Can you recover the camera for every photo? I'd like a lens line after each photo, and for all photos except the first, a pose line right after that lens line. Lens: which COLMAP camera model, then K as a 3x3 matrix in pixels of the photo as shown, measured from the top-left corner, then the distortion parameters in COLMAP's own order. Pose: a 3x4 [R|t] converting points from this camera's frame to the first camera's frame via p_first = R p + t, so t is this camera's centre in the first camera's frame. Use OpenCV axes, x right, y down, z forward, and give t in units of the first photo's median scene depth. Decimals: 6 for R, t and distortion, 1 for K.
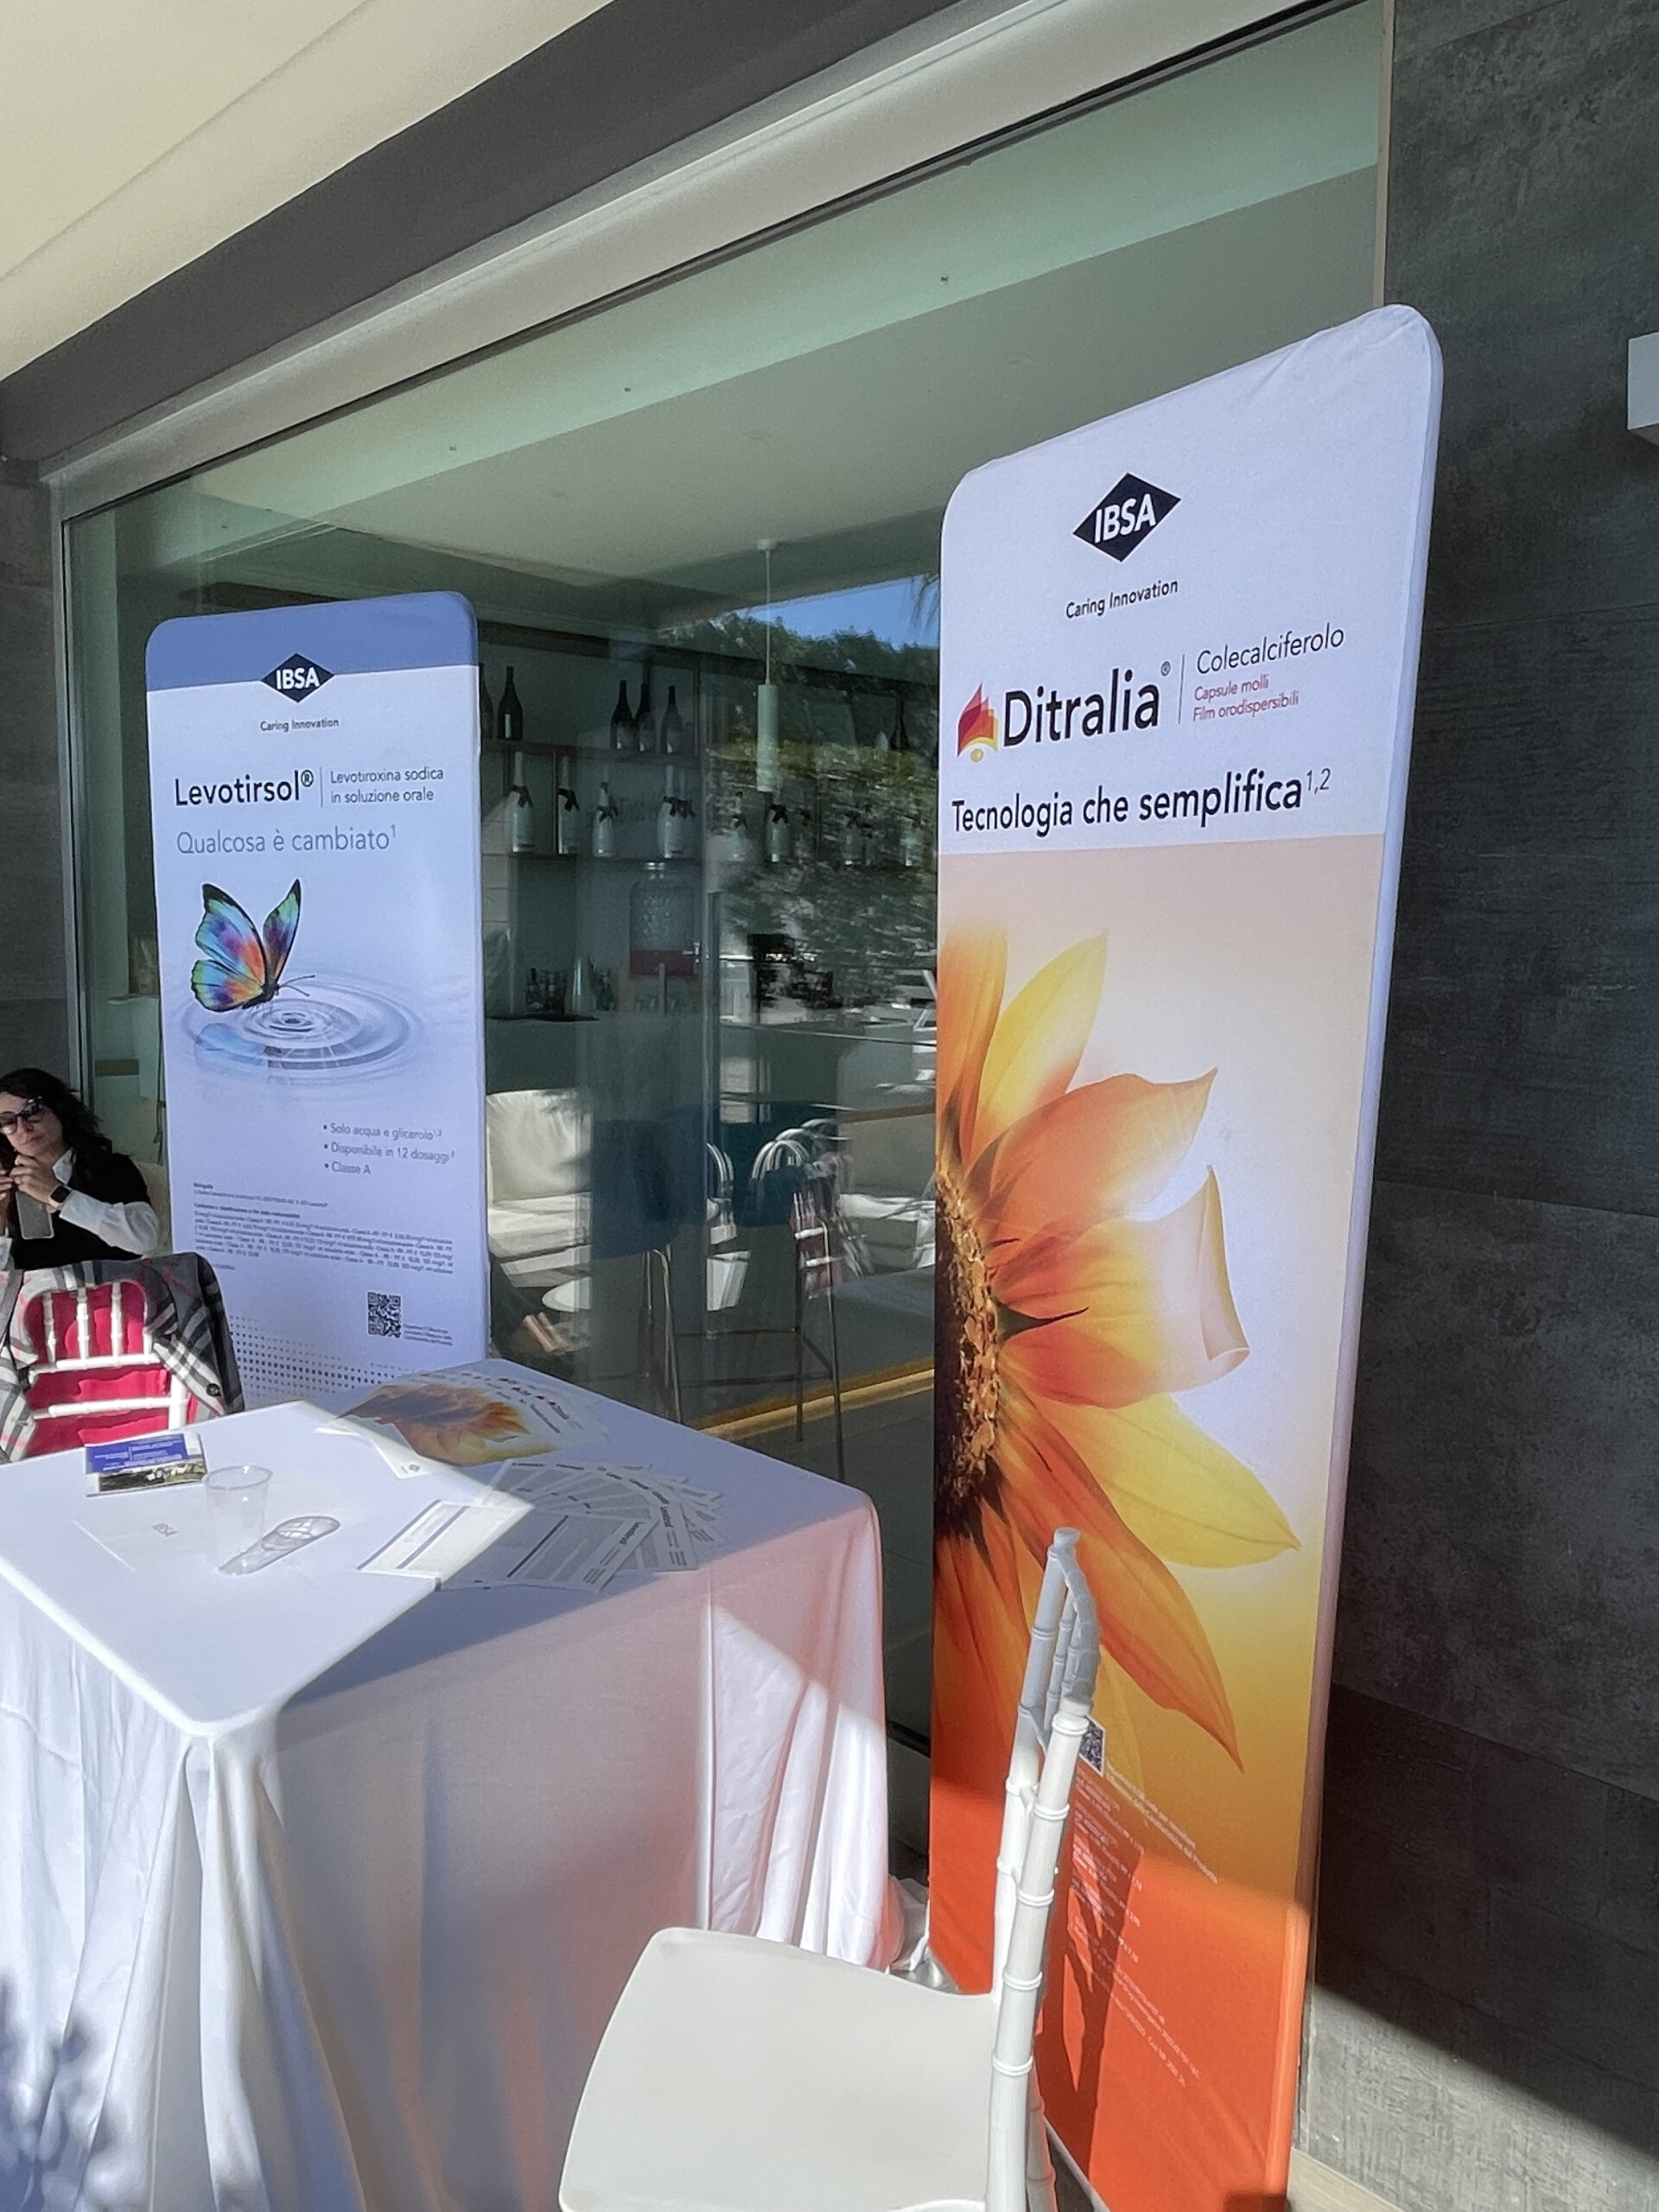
lens RADIAL K [[1668.7, 0, 840.8], [0, 1668.7, 1115.8], [0, 0, 1]] dist [0.012200, -0.033352]
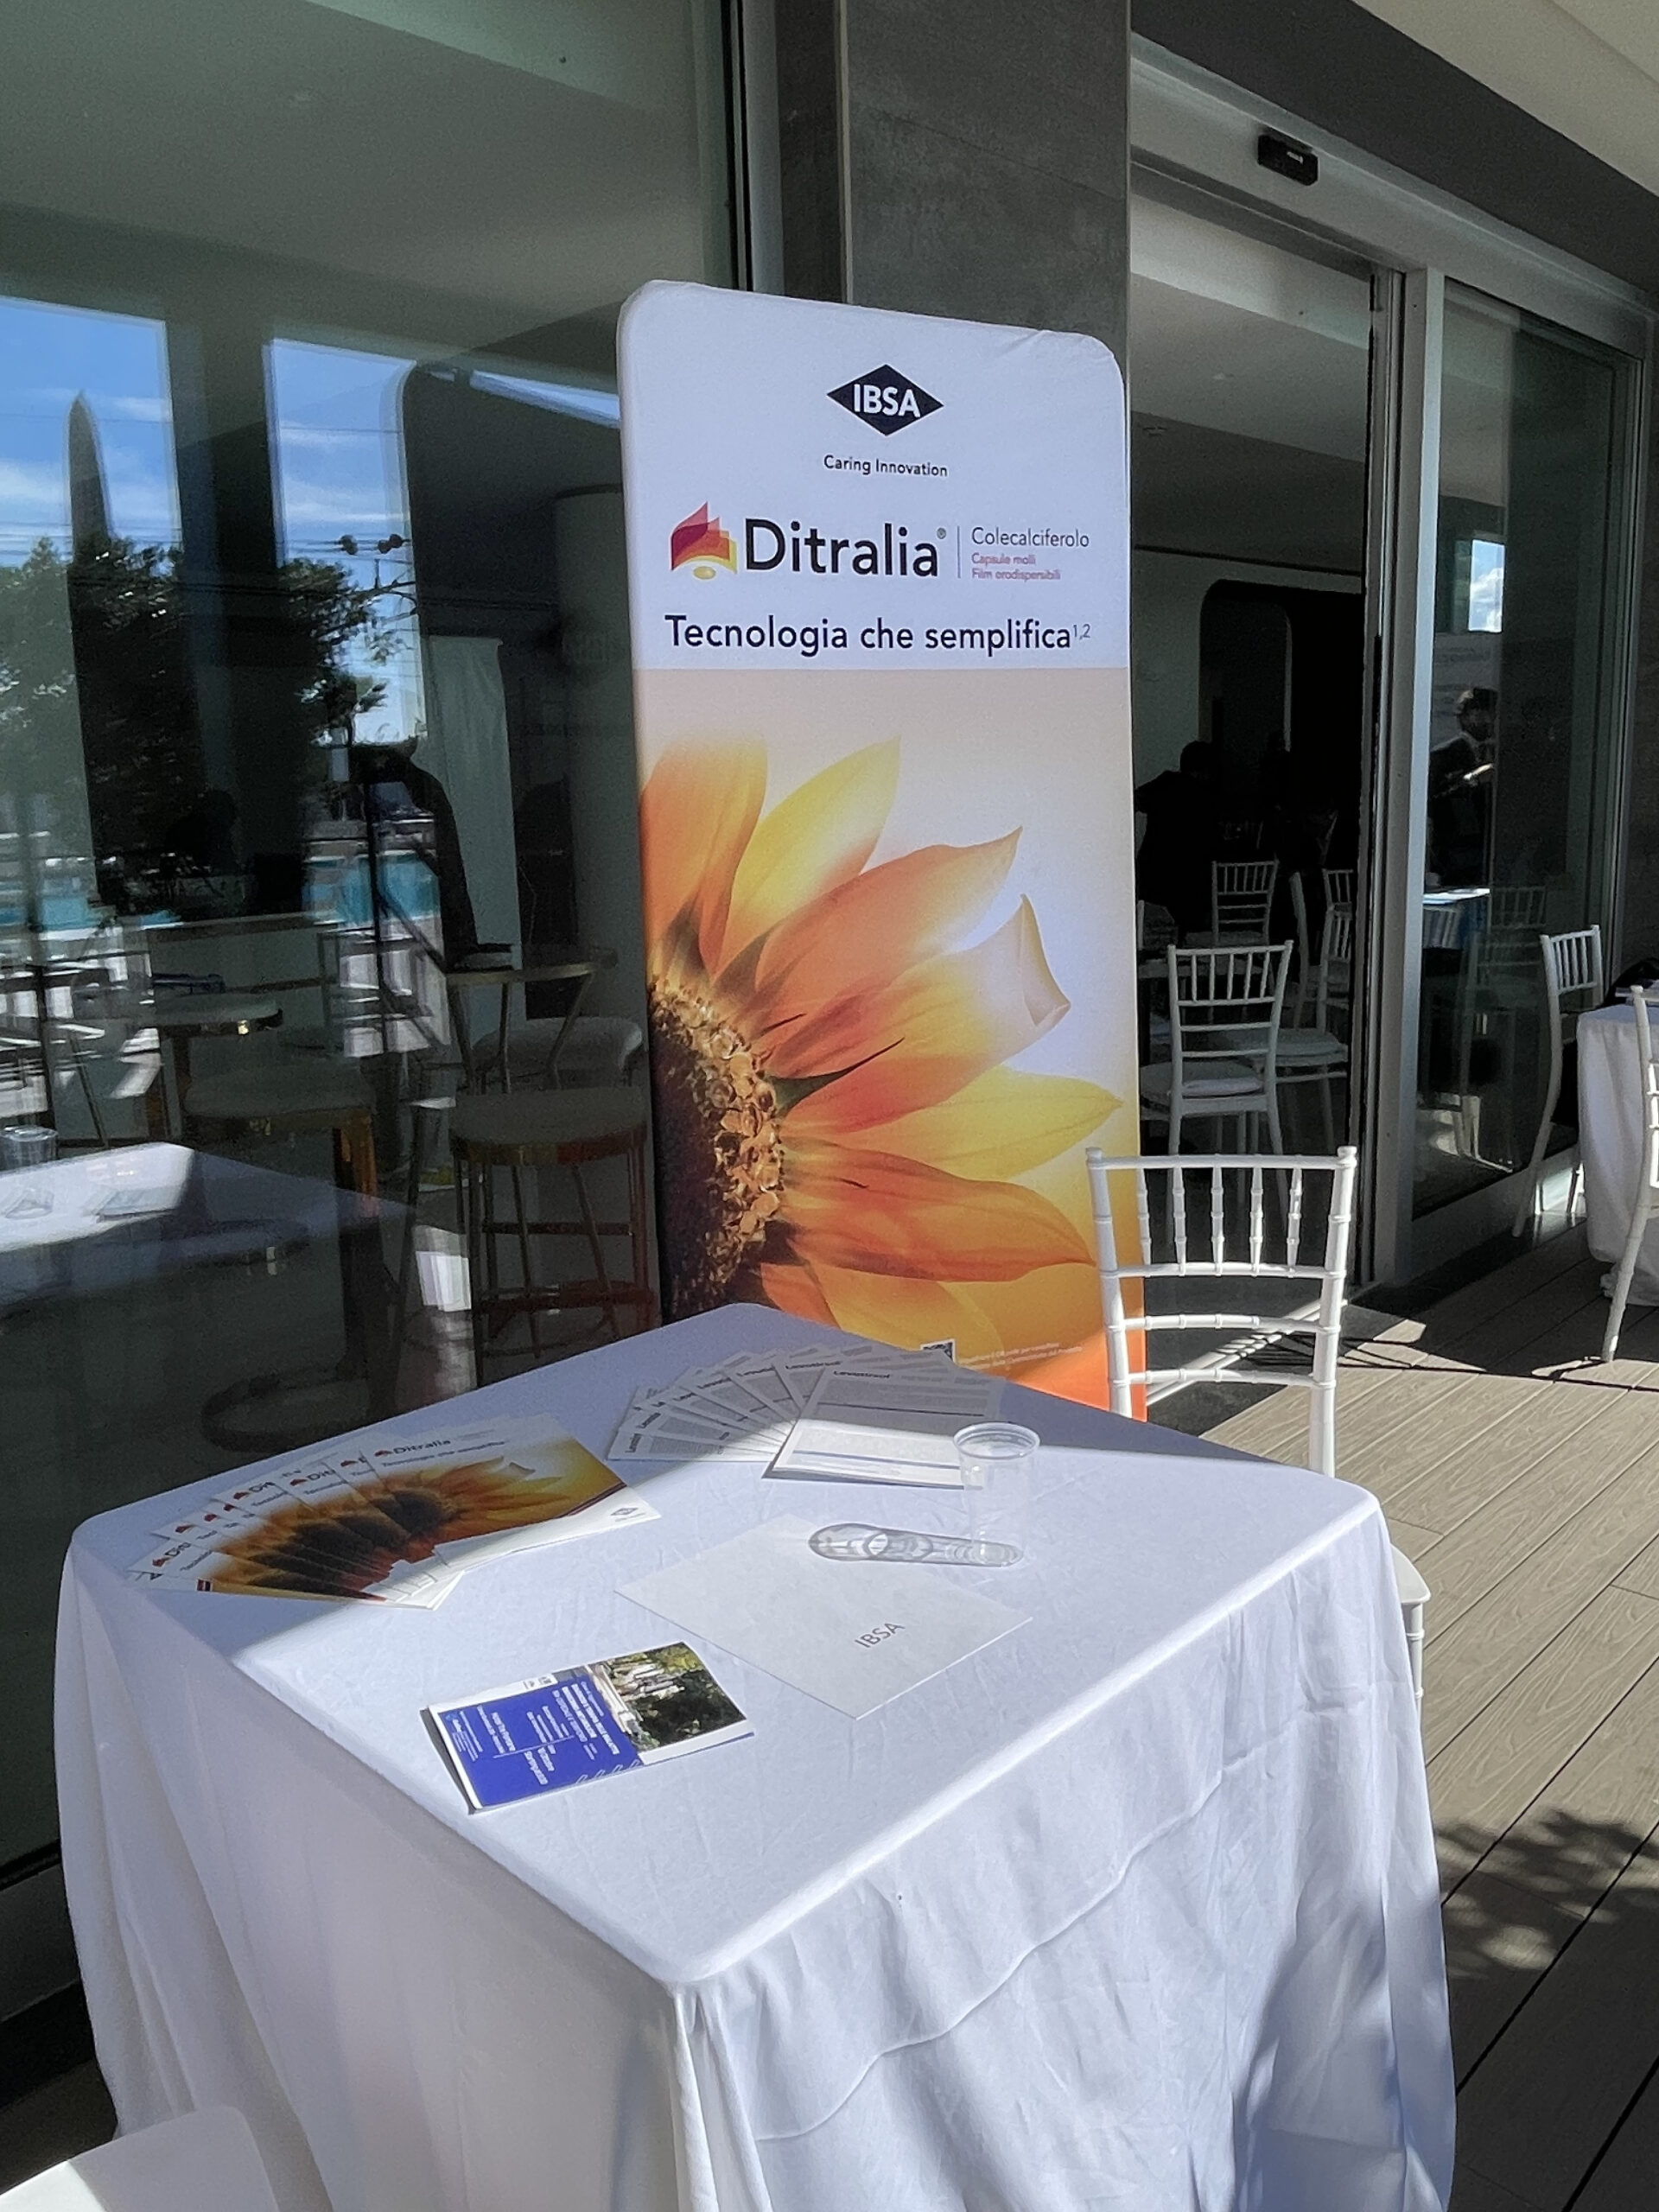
lens RADIAL K [[1668.7, 0, 837.8], [0, 1668.7, 1094.8], [0, 0, 1]] dist [0.012200, -0.033352]
pose [[-0.027714, -0.212156, 0.976843, -1.098815], [0.150098, 0.965256, 0.213898, -0.122166], [-0.988283, 0.152550, 0.005093, 1.049049]]
